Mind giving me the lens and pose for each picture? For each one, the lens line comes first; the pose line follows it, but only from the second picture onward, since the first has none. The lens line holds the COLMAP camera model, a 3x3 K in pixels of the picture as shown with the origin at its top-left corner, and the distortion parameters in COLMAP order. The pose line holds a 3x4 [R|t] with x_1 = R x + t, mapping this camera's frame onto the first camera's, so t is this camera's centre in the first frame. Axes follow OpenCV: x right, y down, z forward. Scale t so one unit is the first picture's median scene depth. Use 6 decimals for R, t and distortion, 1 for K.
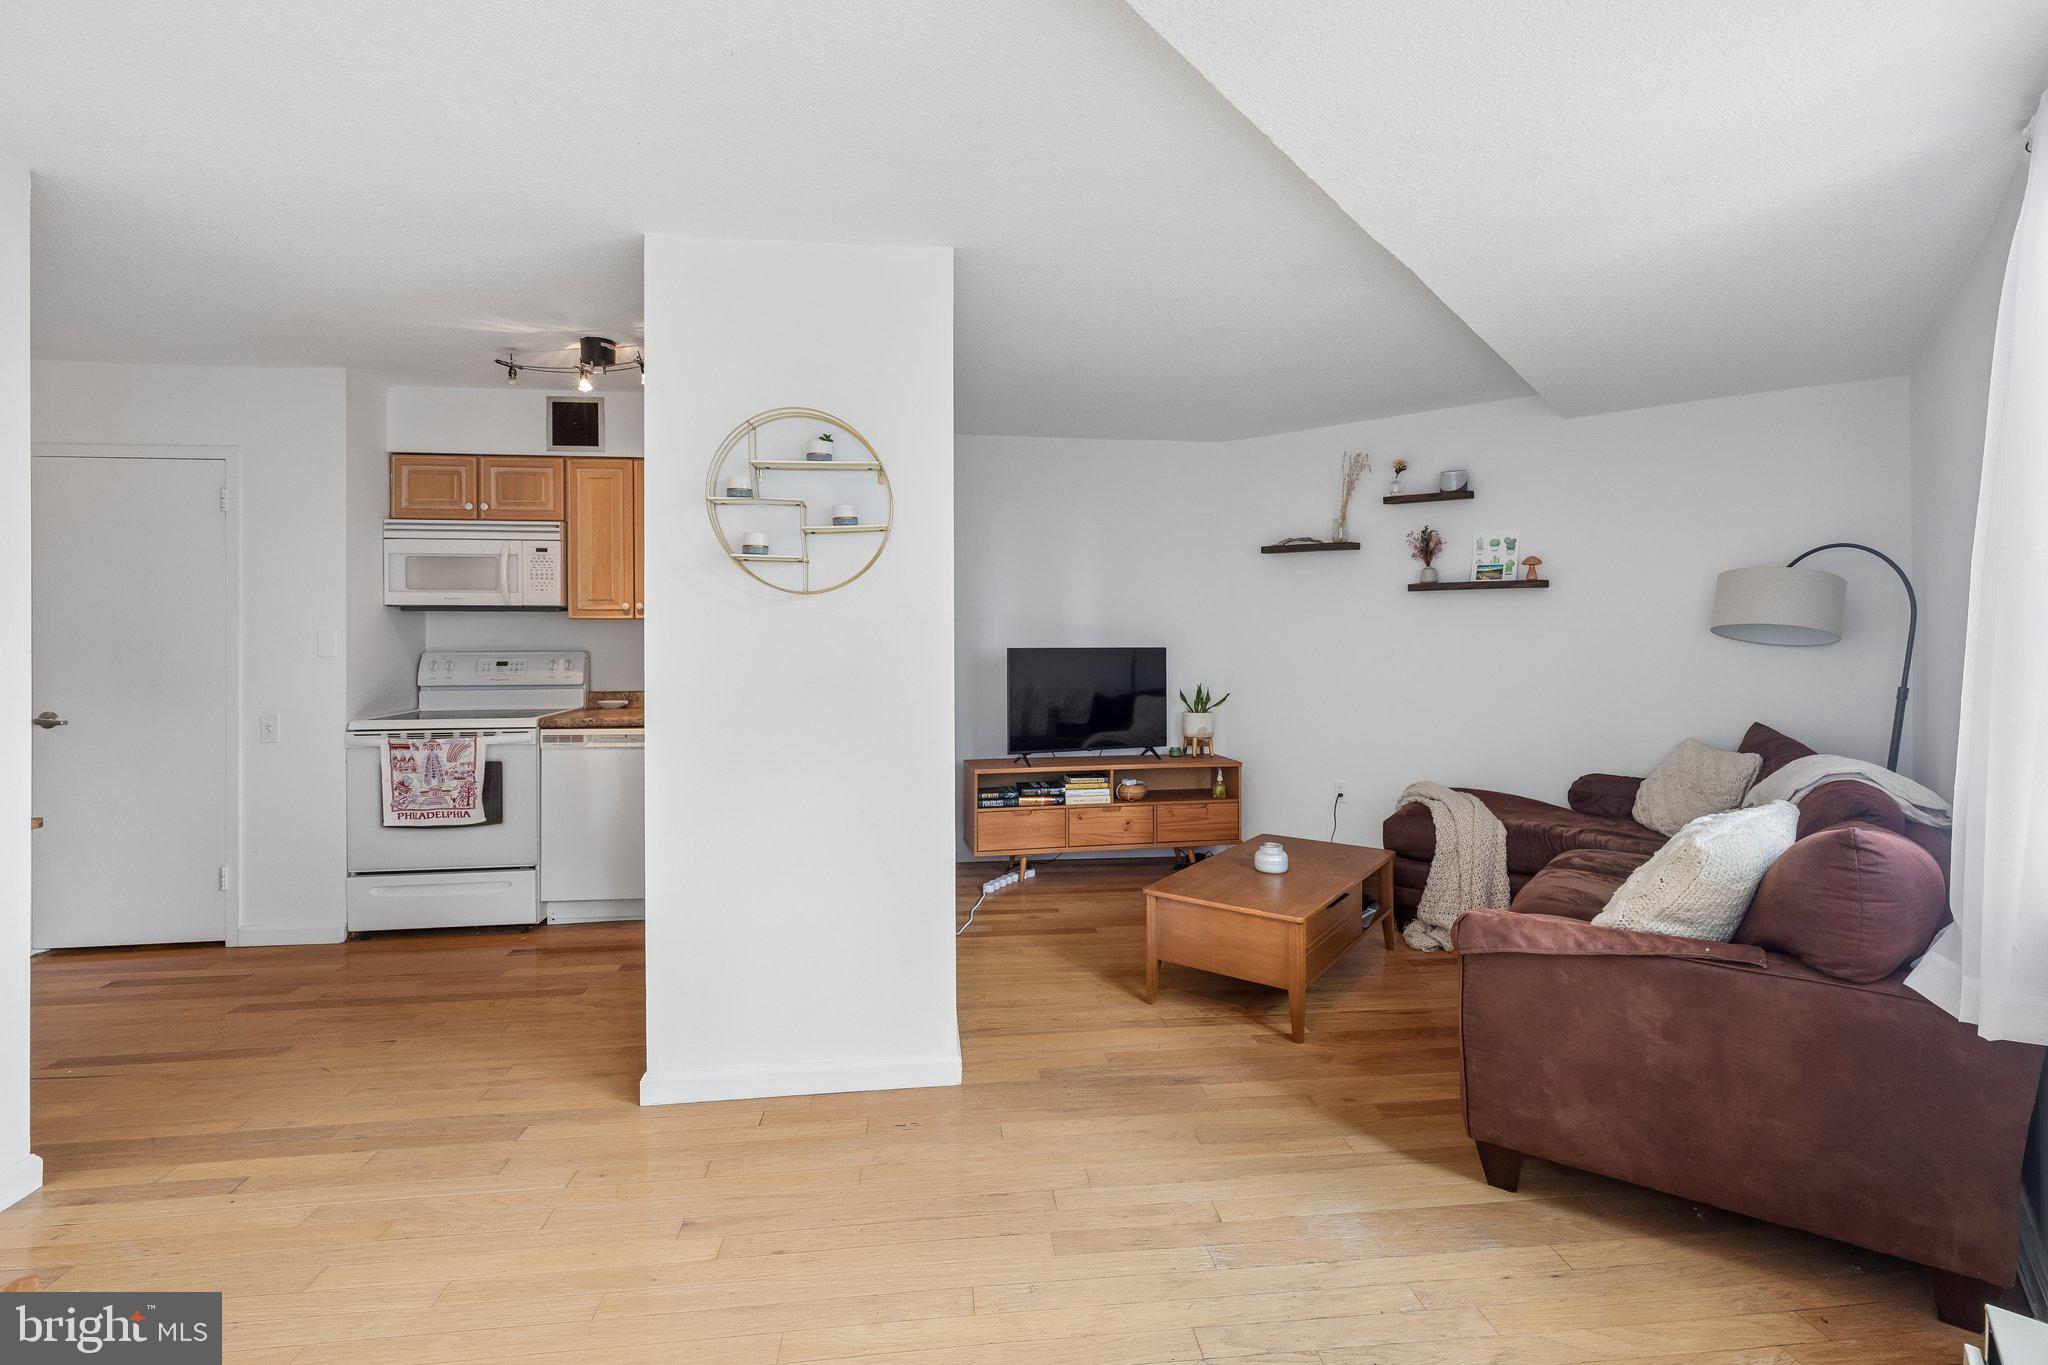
lens RADIAL K [[932.2, 0, 1019.2], [0, 932.2, 626.1], [0, 0, 1]] dist [0.009825, -0.001202]
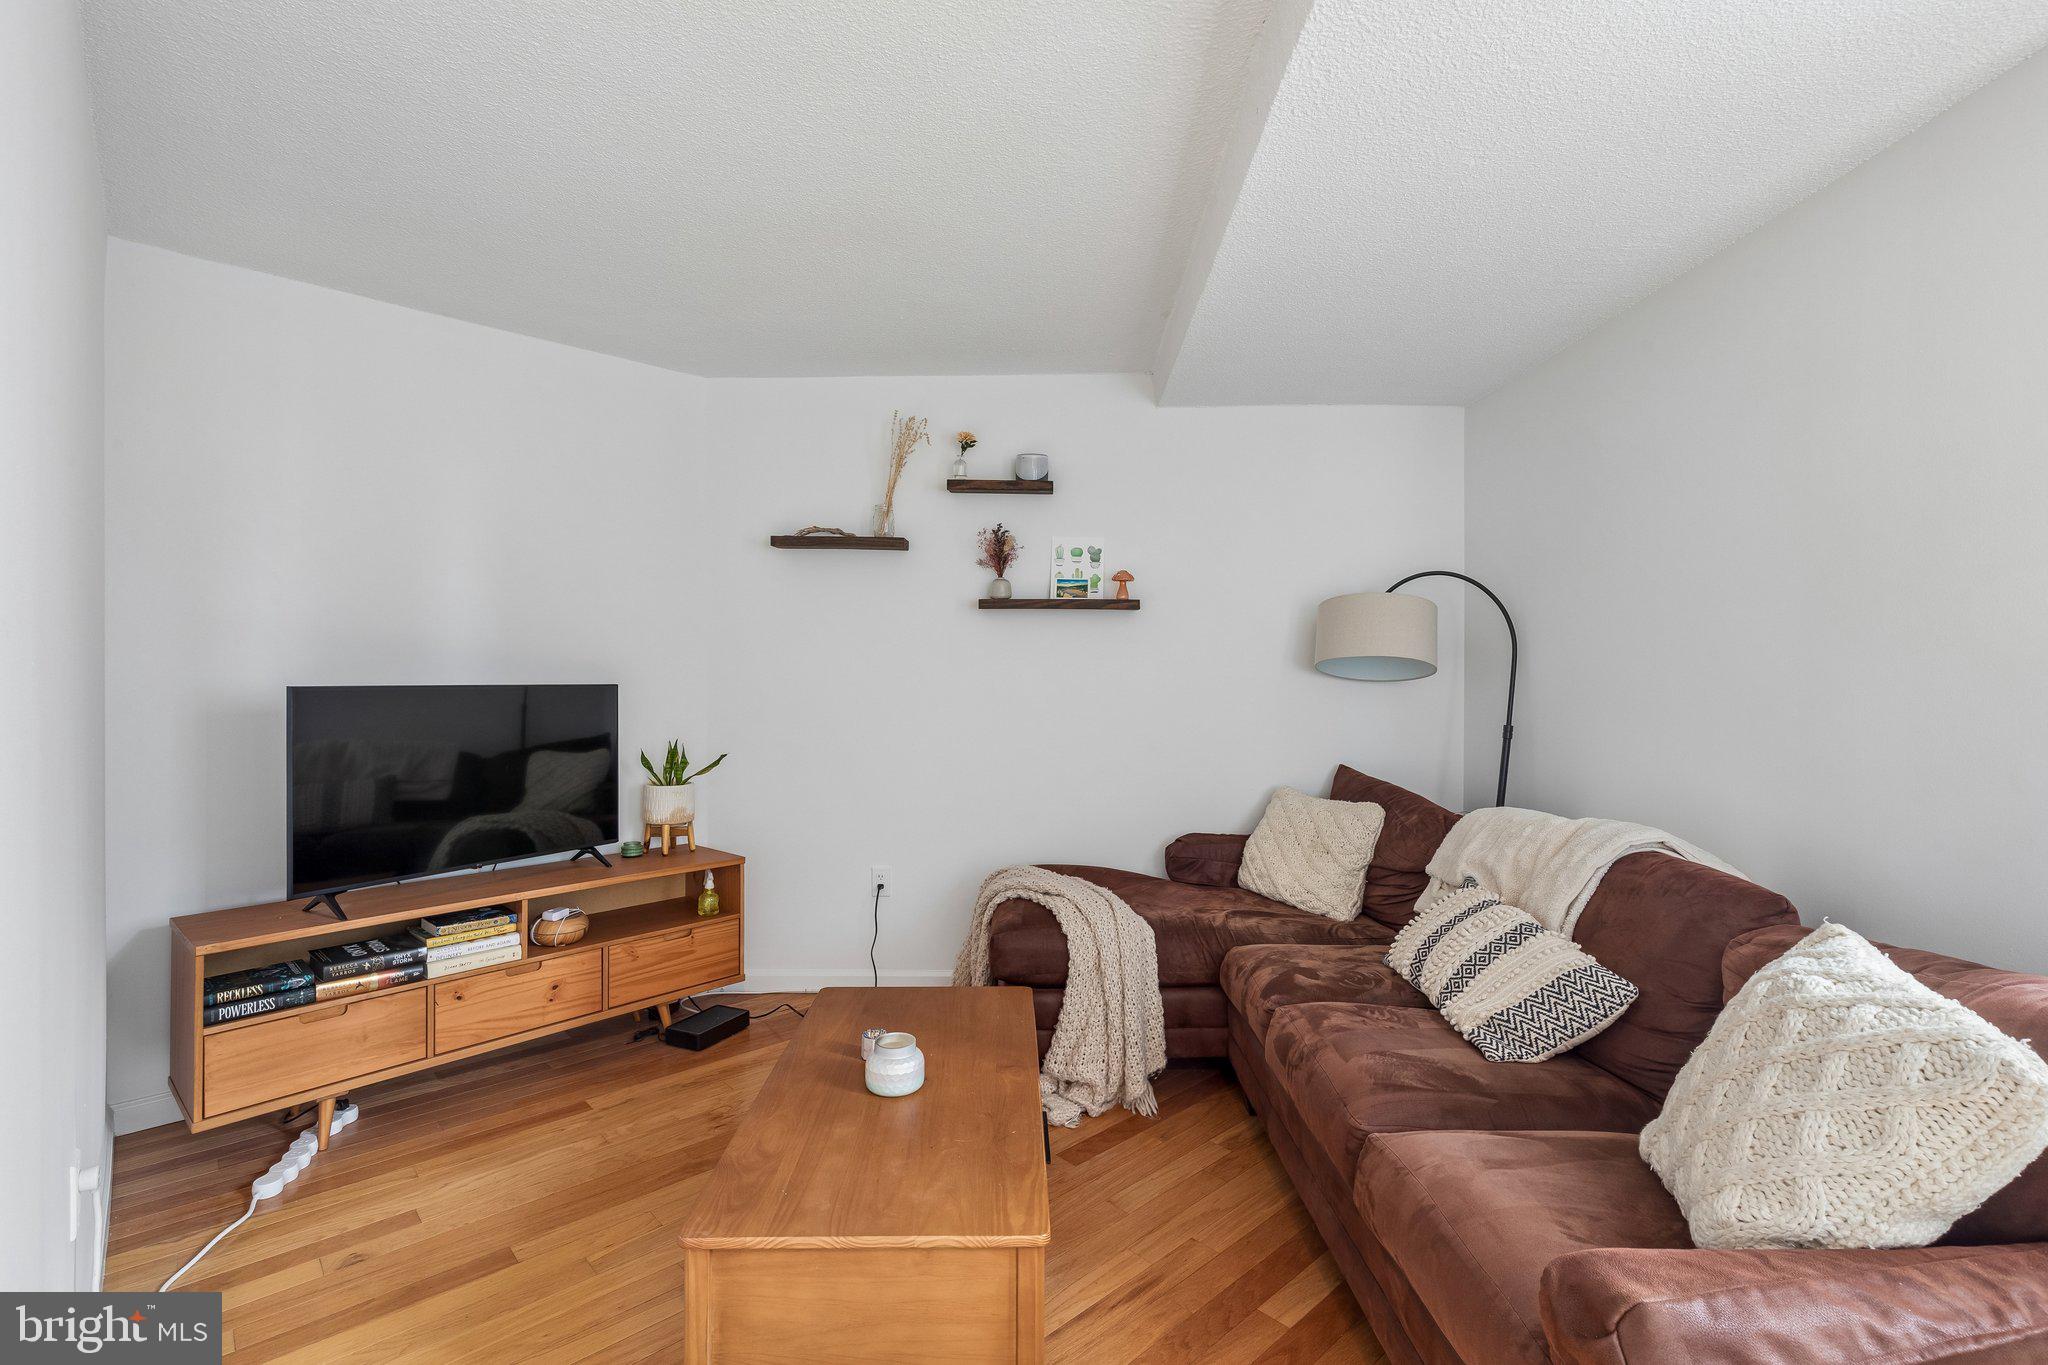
lens RADIAL K [[932.2, 0, 1047.0], [0, 932.2, 677.7], [0, 0, 1]] dist [0.009825, -0.001202]
pose [[0.788569, 0.000196, 0.614946, -0.000525], [-0.011474, 0.999831, 0.014396, 0.006622], [-0.614839, -0.018408, 0.788437, 0.362596]]
